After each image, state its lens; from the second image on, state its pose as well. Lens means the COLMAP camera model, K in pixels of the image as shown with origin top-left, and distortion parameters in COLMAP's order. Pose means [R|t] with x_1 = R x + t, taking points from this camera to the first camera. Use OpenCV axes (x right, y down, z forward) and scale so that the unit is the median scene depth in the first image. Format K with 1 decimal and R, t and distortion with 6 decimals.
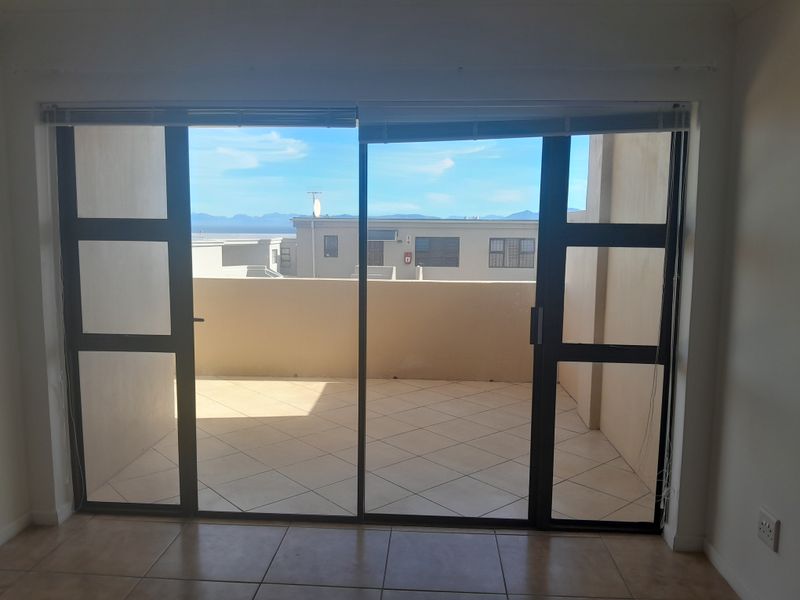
lens RADIAL K [[597.4, 0, 400.0], [0, 597.4, 300.0], [0, 0, 1]] dist [0.034853, -0.004049]
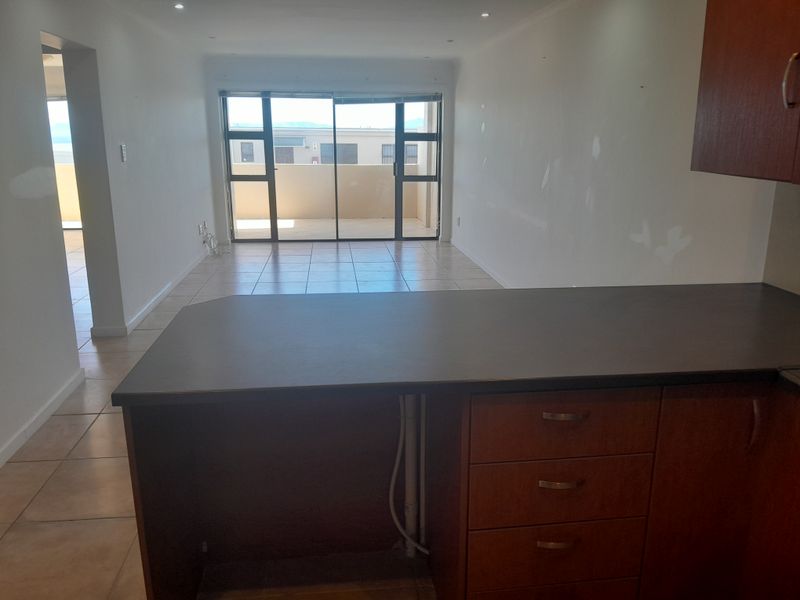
lens RADIAL K [[597.4, 0, 400.0], [0, 597.4, 300.0], [0, 0, 1]] dist [0.034853, -0.004049]
pose [[0.984730, -0.050038, 0.166740, -0.031968], [0.025016, 0.988533, 0.148917, 0.028411], [-0.172279, -0.142472, 0.974691, -0.230025]]
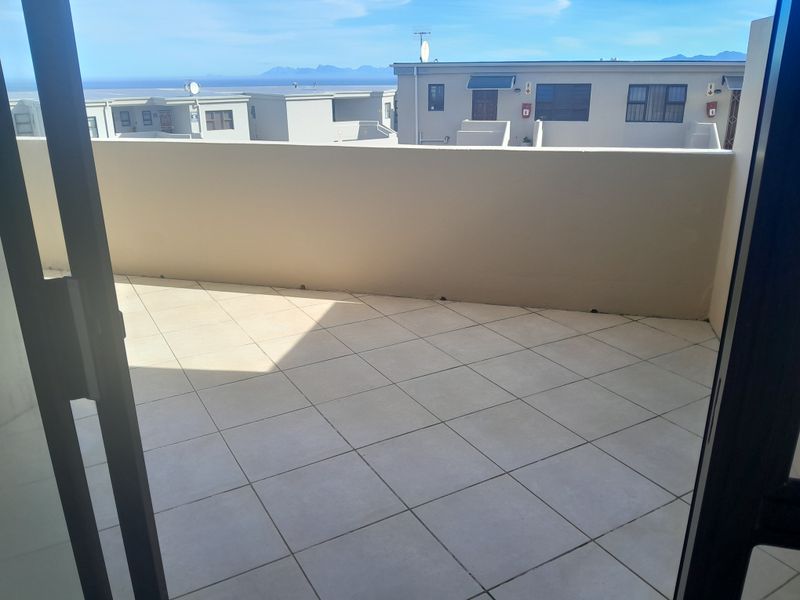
lens RADIAL K [[610.5, 0, 415.3], [0, 610.5, 299.5], [0, 0, 1]] dist [-0.009835, -0.007546]
pose [[0.984118, 0.043301, -0.172151, 0.018685], [-0.003187, 0.973947, 0.226752, -0.004974], [0.177485, -0.222602, 0.958618, 0.085580]]
